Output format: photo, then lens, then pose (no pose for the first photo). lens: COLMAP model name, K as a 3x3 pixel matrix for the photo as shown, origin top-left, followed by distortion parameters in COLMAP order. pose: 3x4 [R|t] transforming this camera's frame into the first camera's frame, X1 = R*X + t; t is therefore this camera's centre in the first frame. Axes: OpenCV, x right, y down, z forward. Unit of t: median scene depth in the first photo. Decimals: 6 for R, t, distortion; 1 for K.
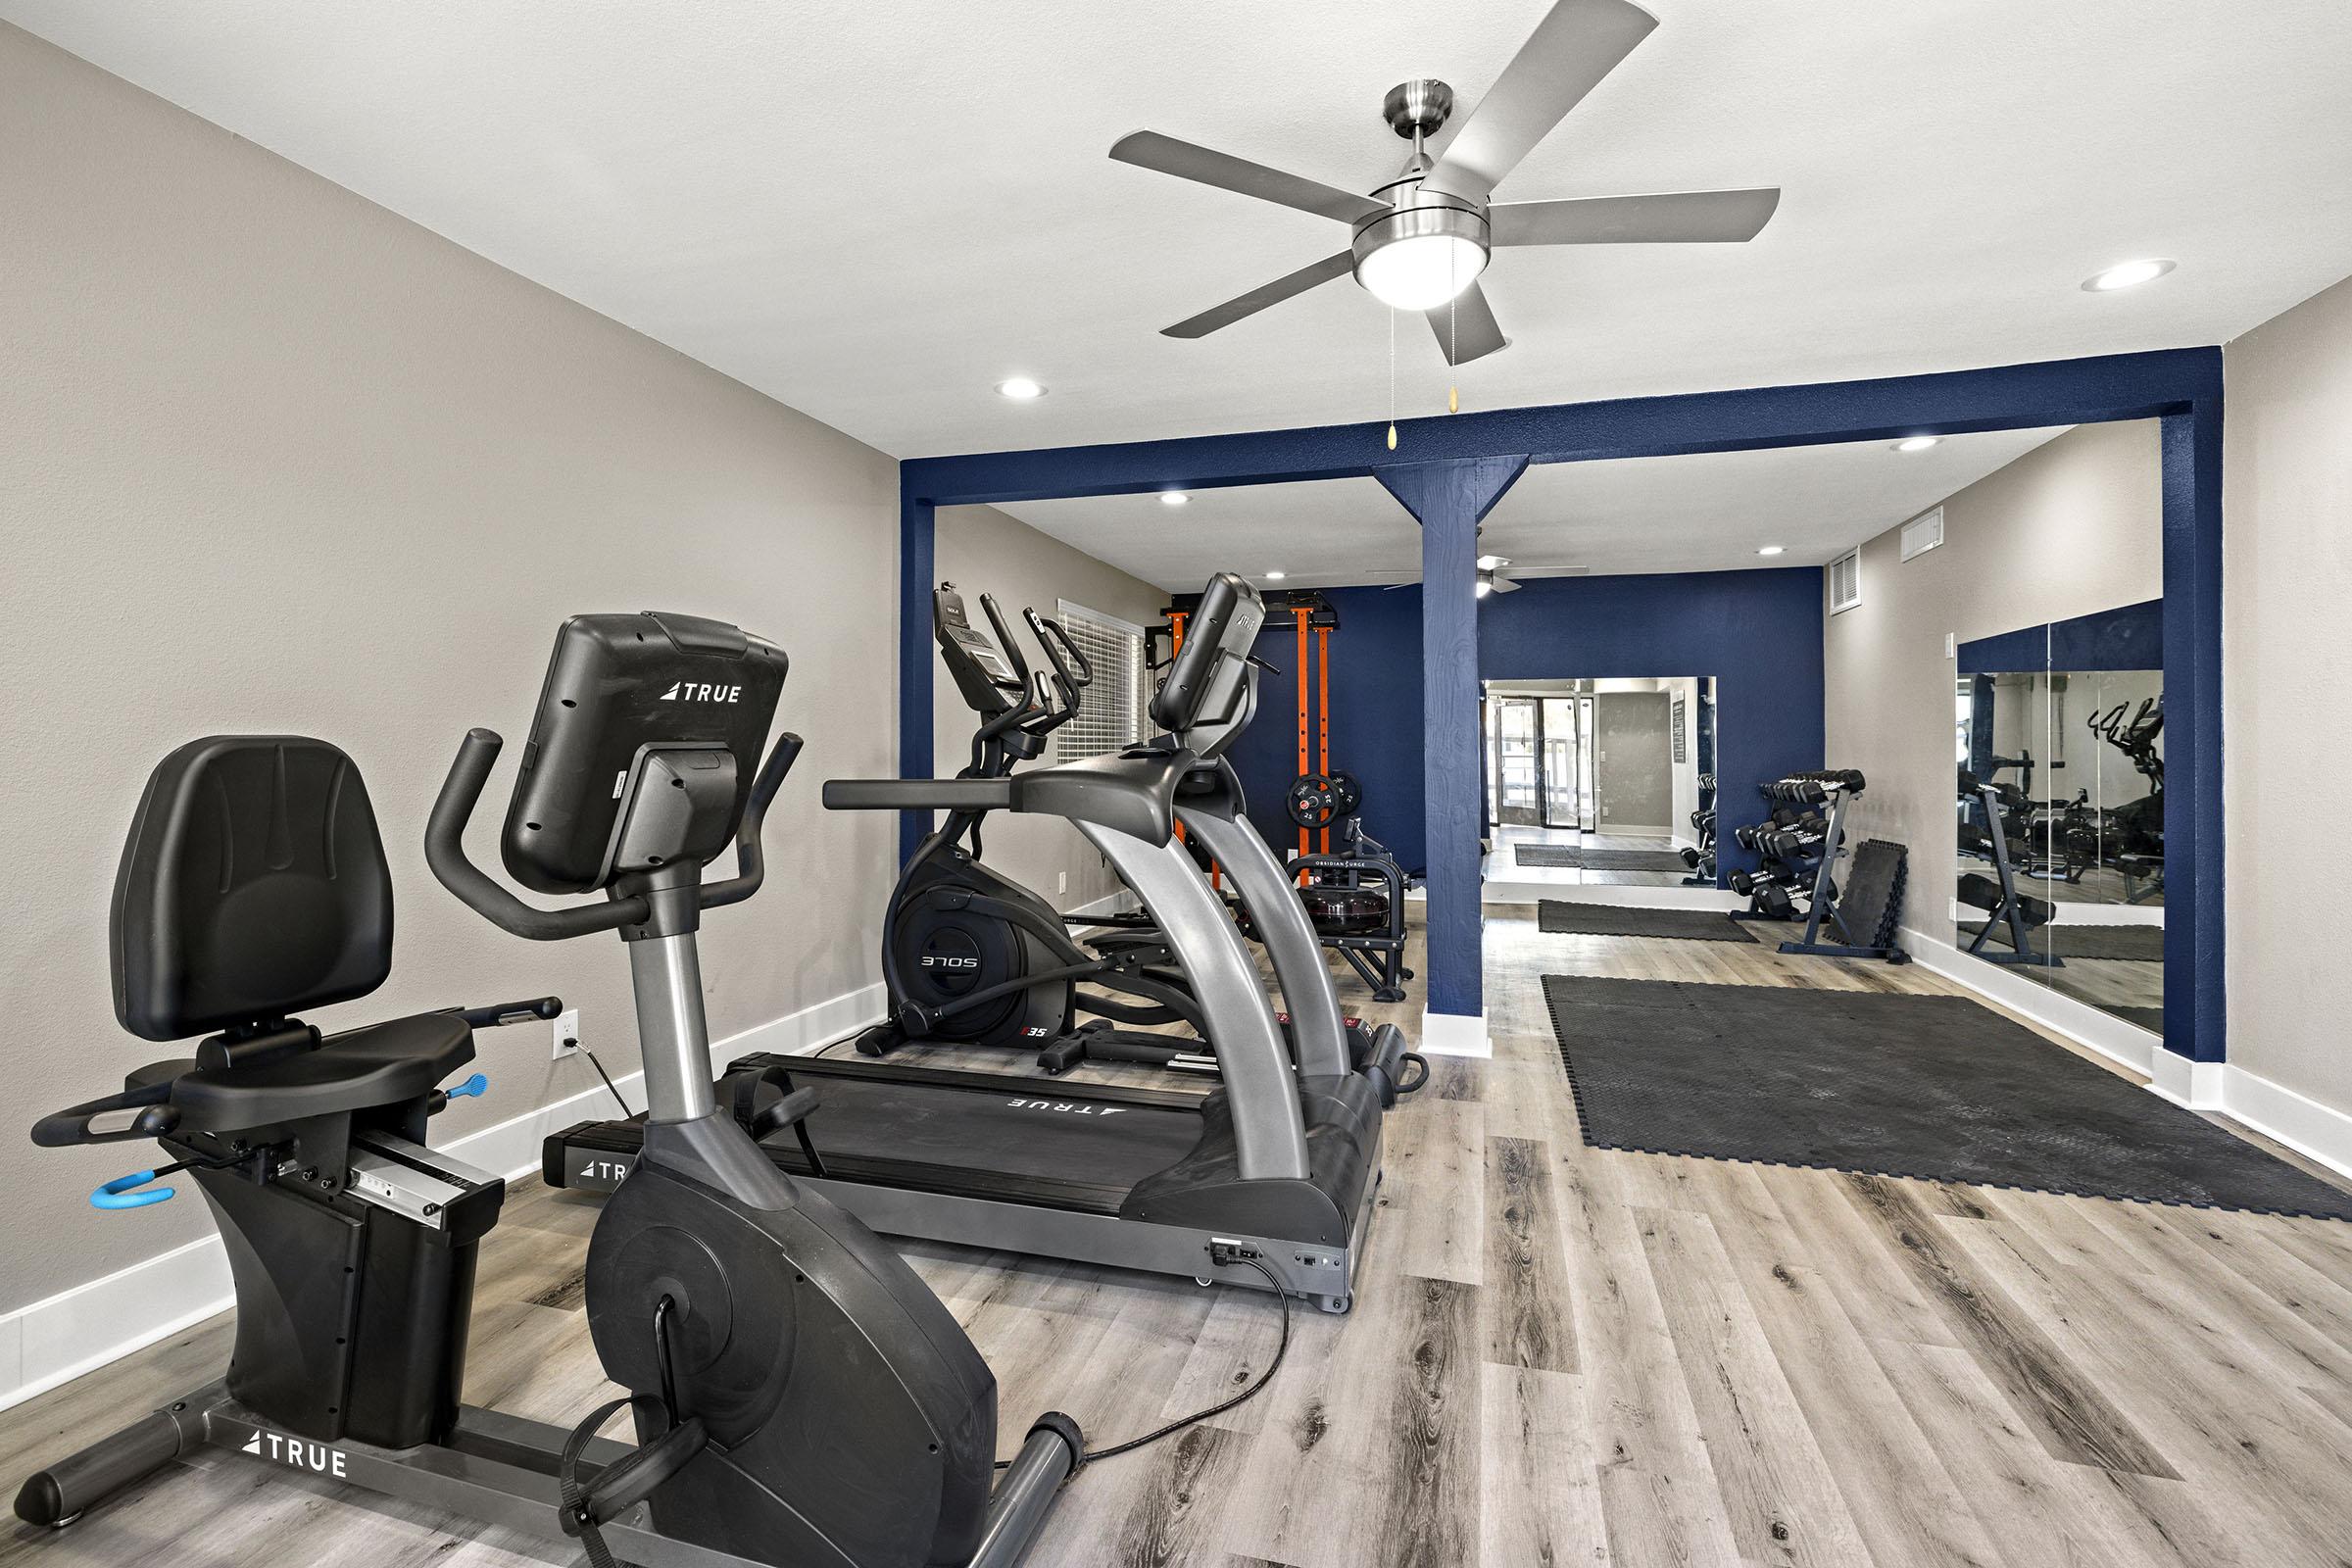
lens RADIAL K [[1054.5, 0, 1177.4], [0, 1054.5, 761.3], [0, 0, 1]] dist [-0.003981, -0.000089]
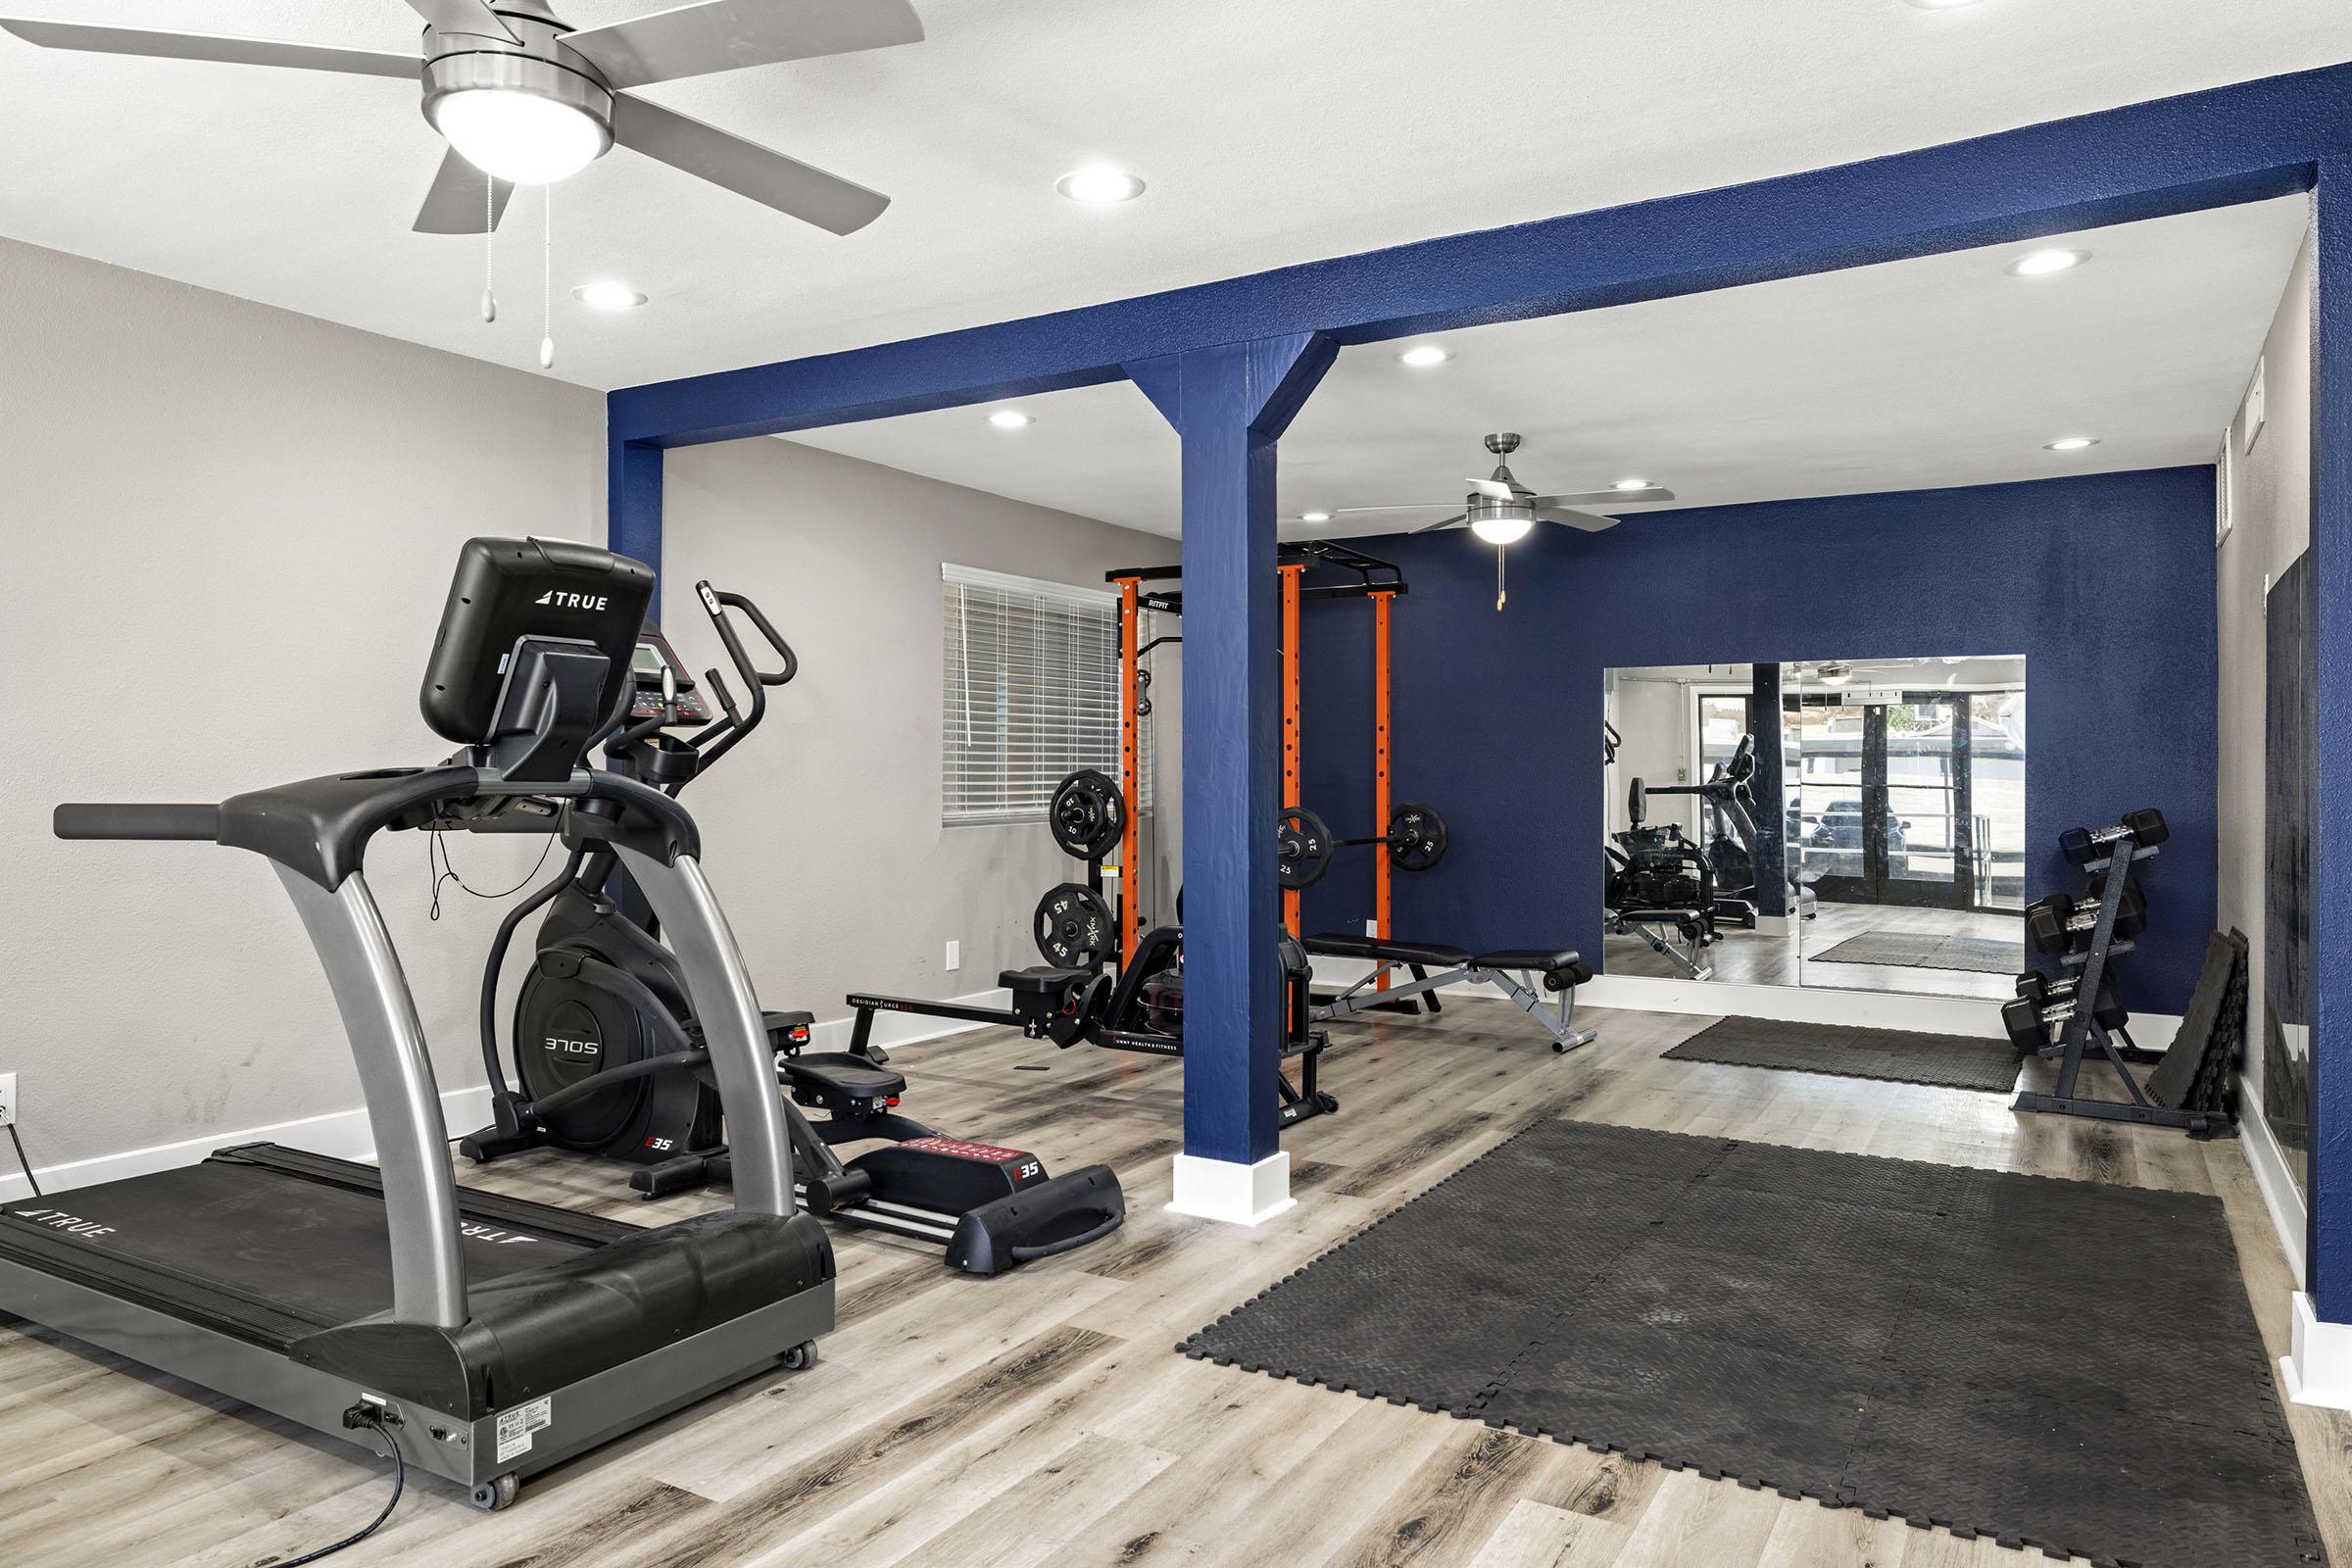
lens RADIAL K [[1540.5, 0, 1172.3], [0, 1540.5, 778.0], [0, 0, 1]] dist [0.002080, 0.001048]
pose [[0.966296, 0.003018, -0.257415, 0.681023], [-0.005297, 0.999953, -0.008158, 0.002758], [0.257378, 0.009247, 0.966267, 0.036120]]
